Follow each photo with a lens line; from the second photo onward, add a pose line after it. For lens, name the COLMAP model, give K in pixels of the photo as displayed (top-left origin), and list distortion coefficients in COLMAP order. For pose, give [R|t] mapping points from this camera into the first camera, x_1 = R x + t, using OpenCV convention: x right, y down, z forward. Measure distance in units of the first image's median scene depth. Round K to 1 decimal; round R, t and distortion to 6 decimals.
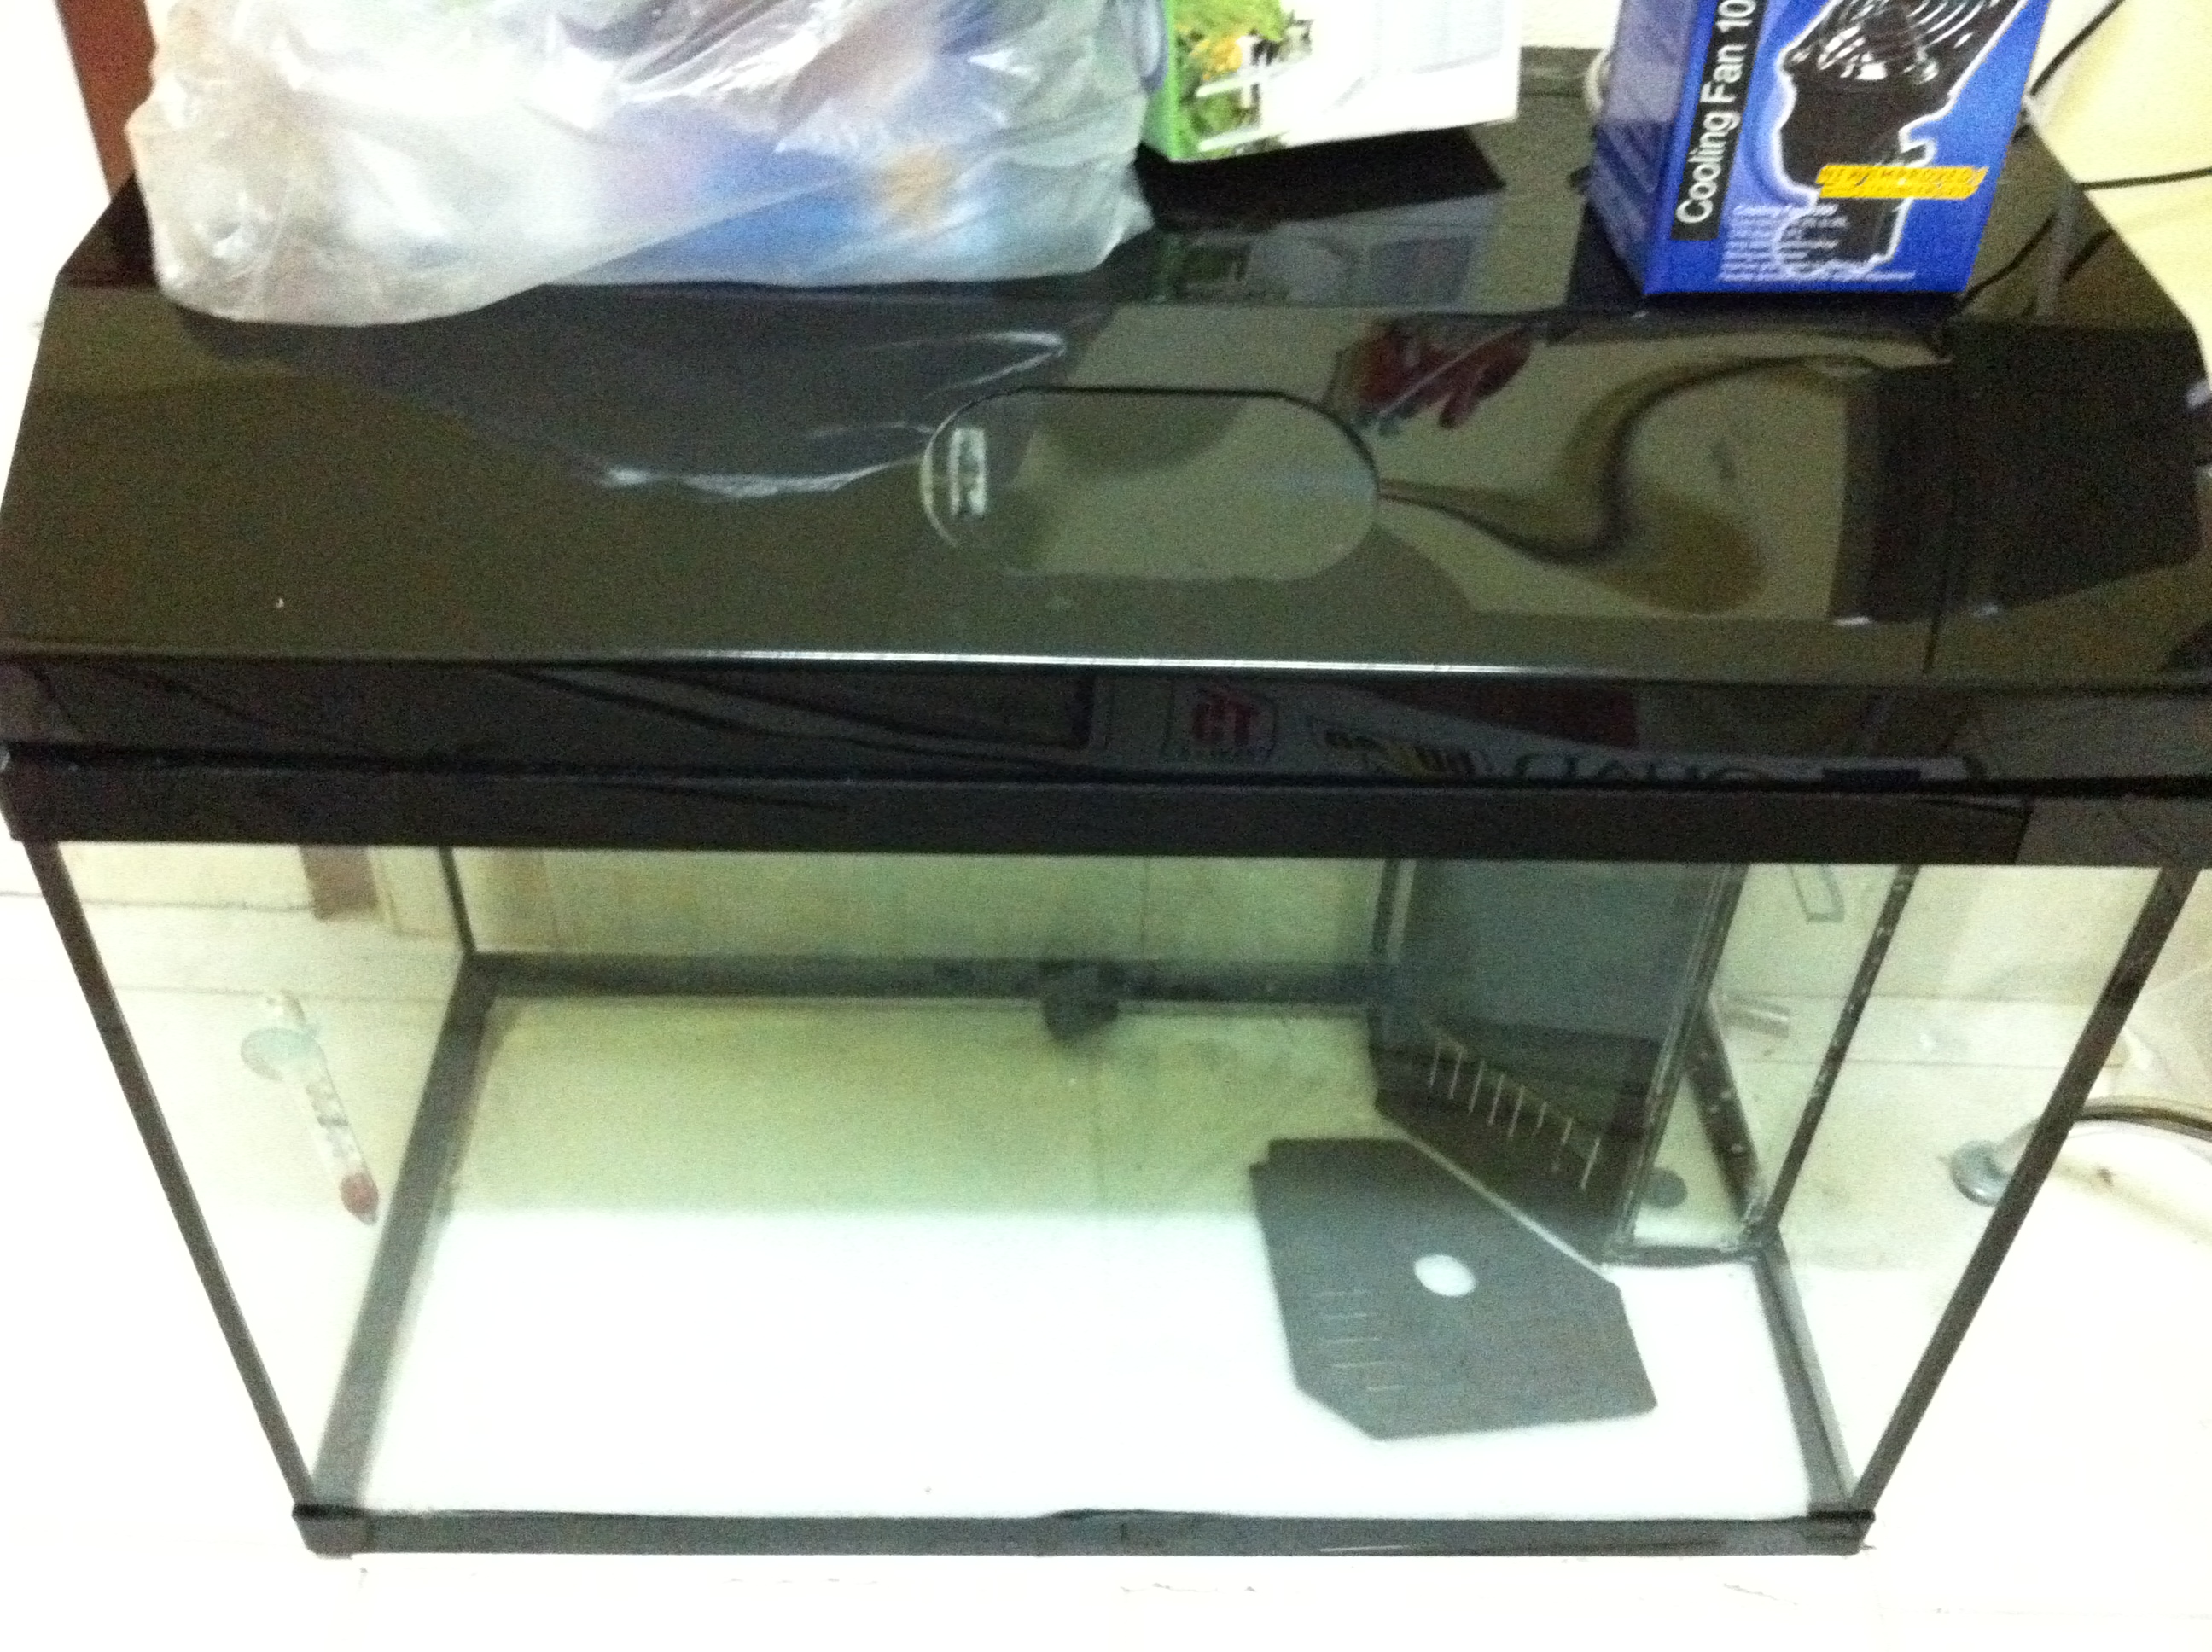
lens RADIAL K [[2096.5, 0, 1104.8], [0, 2096.5, 818.8], [0, 0, 1]] dist [-0.040258, 0.000000]
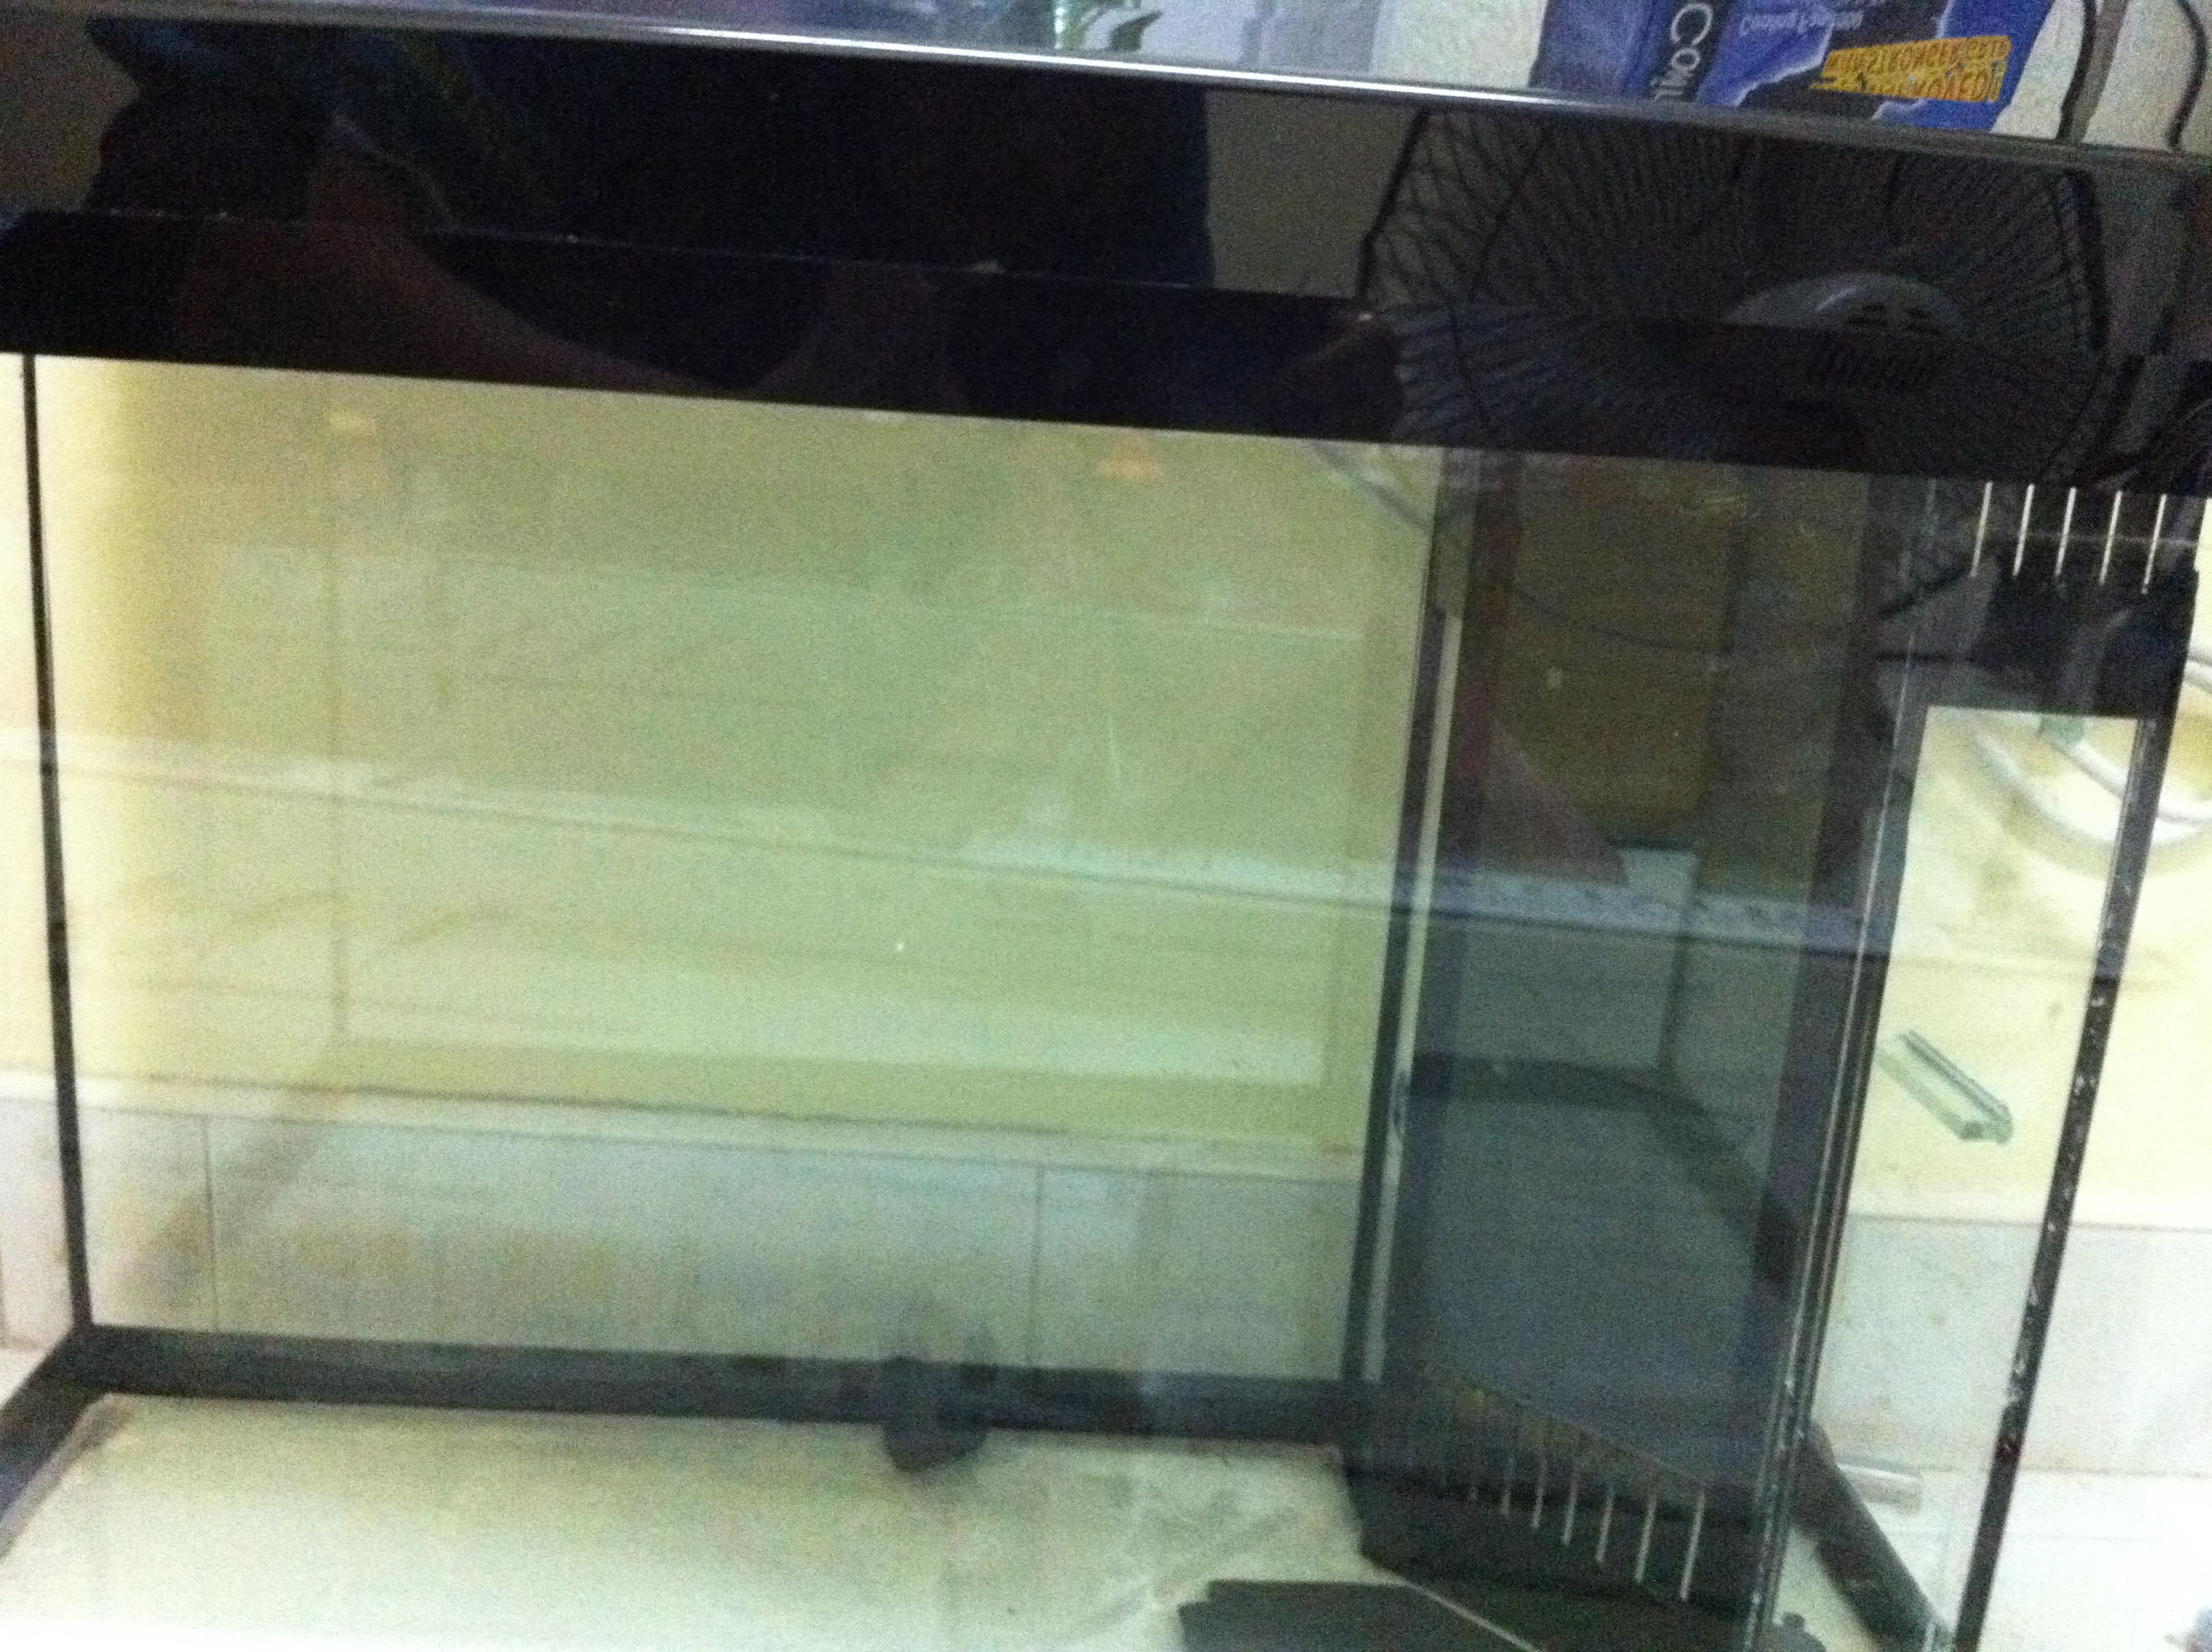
lens RADIAL K [[2096.5, 0, 1121.6], [0, 2096.5, 826.4], [0, 0, 1]] dist [-0.040258, 0.000000]
pose [[0.998700, 0.033266, 0.038633, 0.018655], [-0.011877, 0.888743, -0.458253, 0.260650], [-0.049580, 0.457198, 0.887982, 0.310540]]
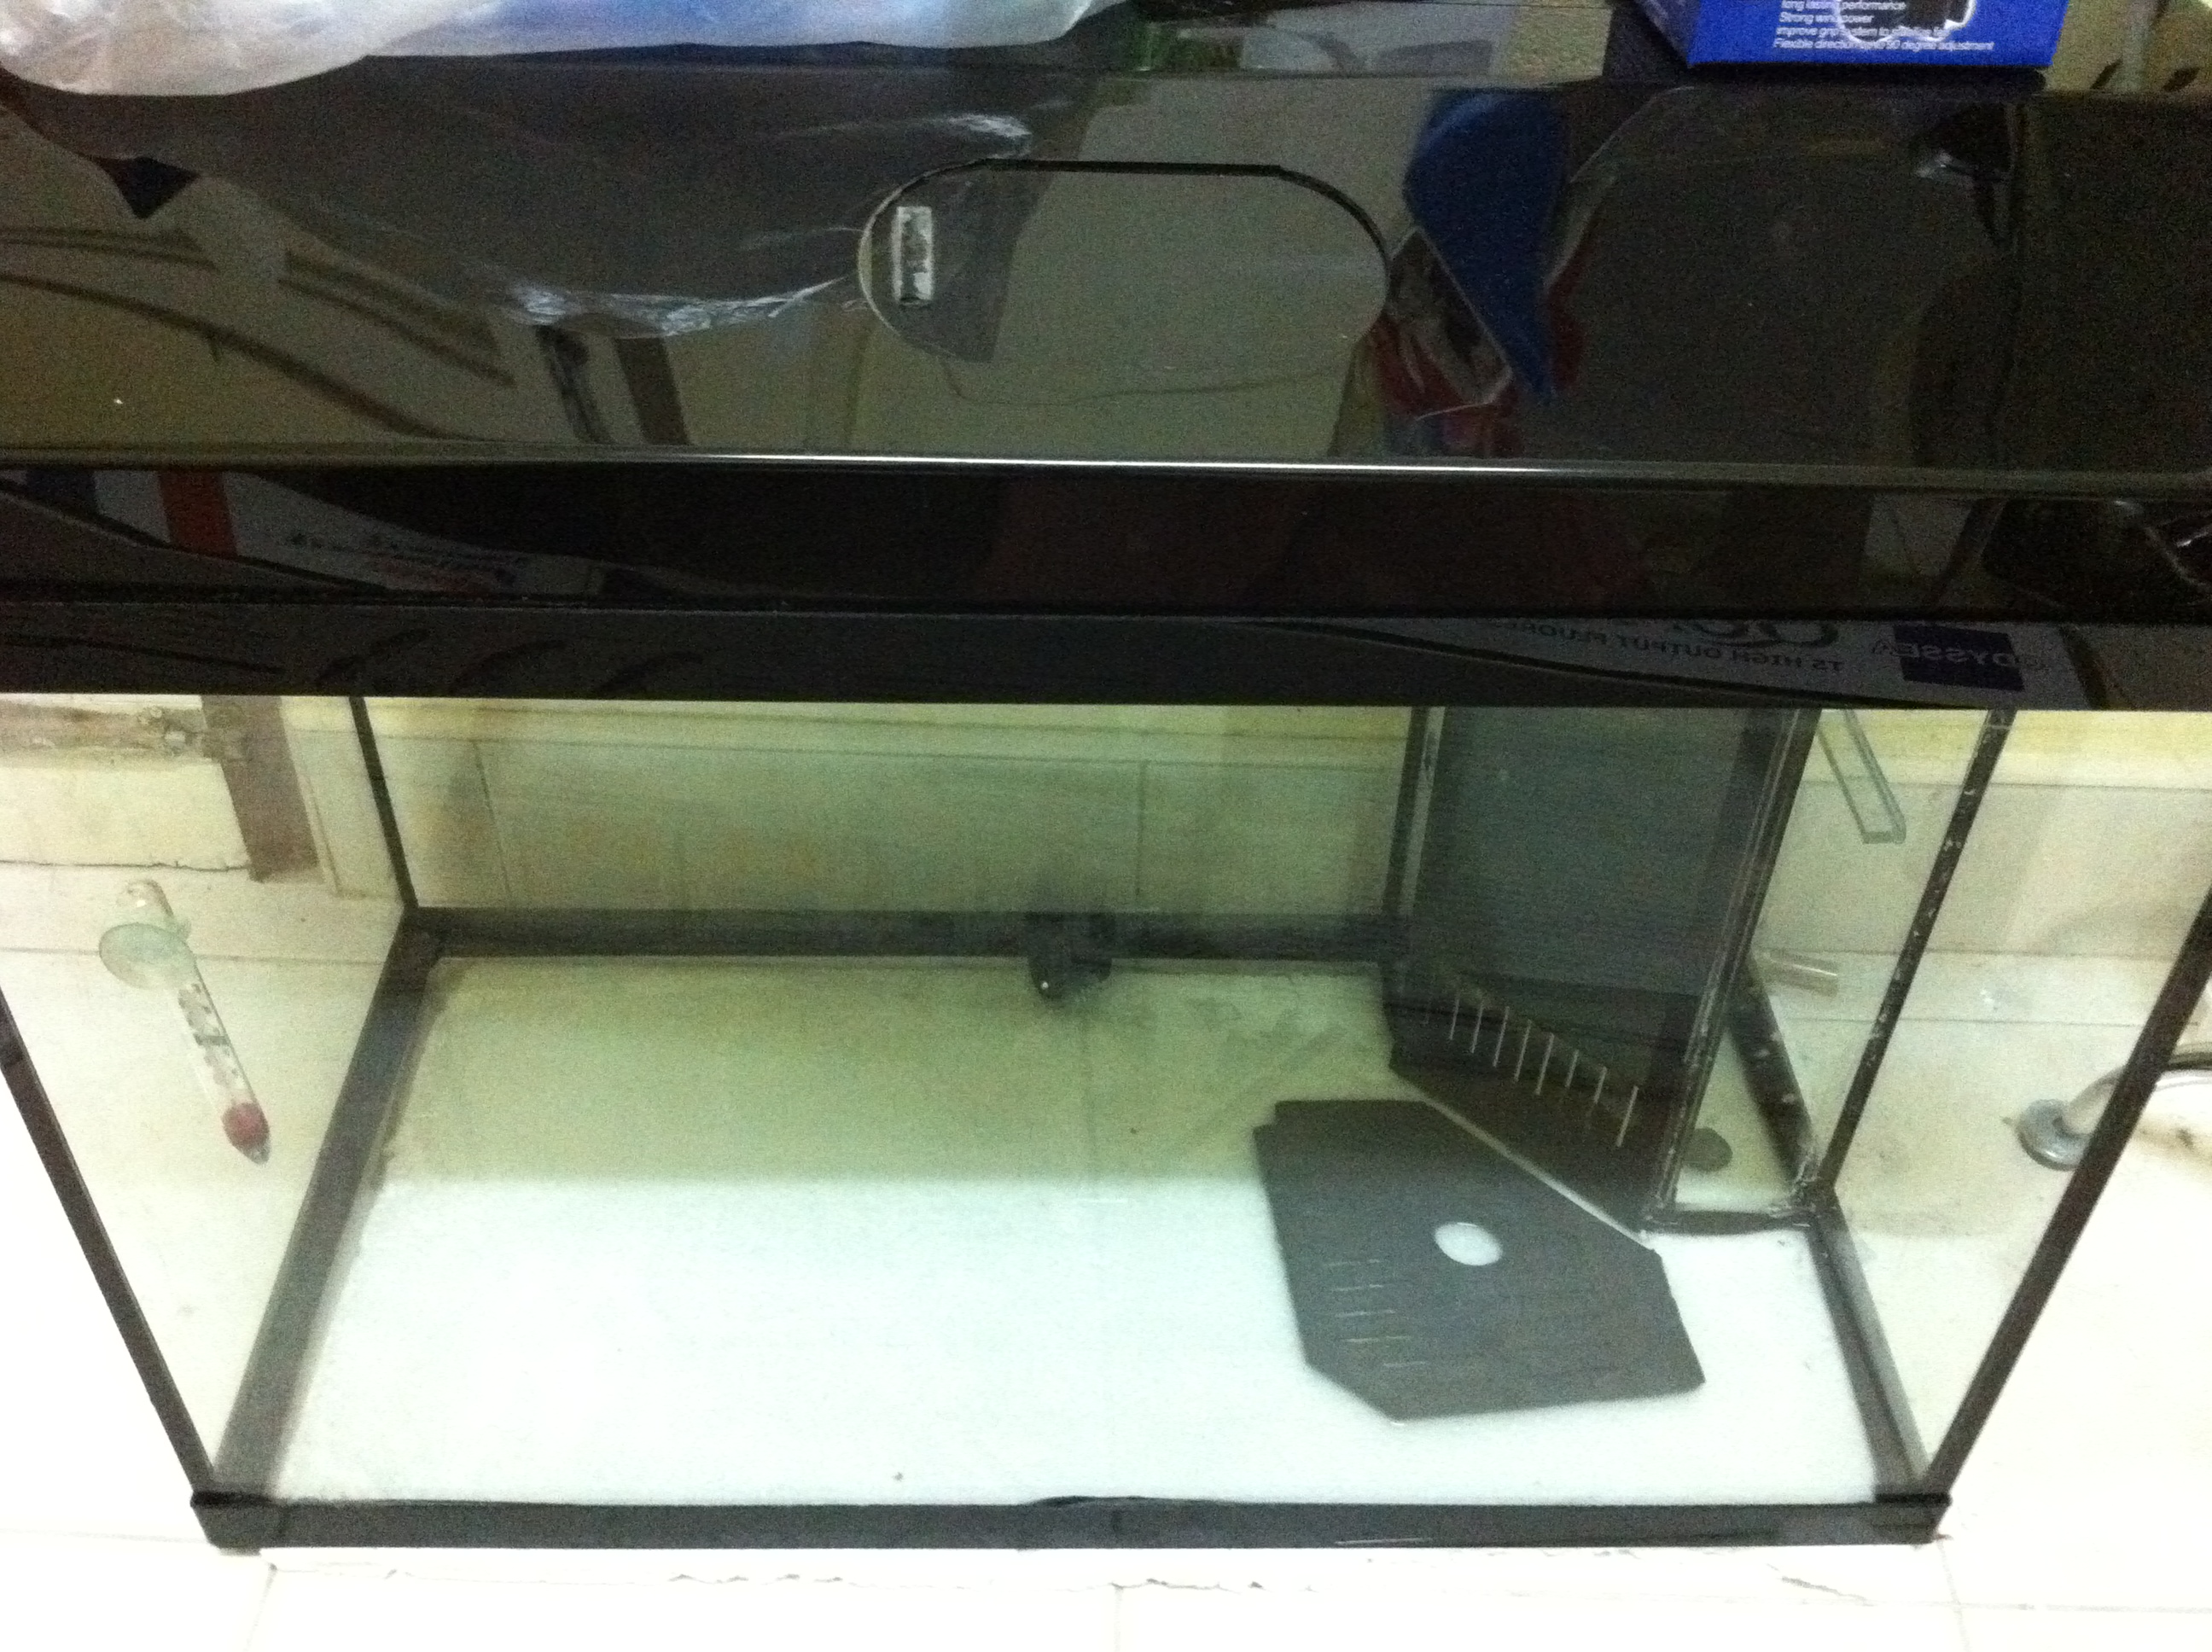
lens RADIAL K [[2096.5, 0, 1110.6], [0, 2096.5, 821.1], [0, 0, 1]] dist [-0.040258, 0.000000]
pose [[0.999982, -0.004804, -0.003703, 0.011168], [0.004718, 0.999727, -0.022885, 0.054255], [0.003812, 0.022867, 0.999731, 0.084294]]
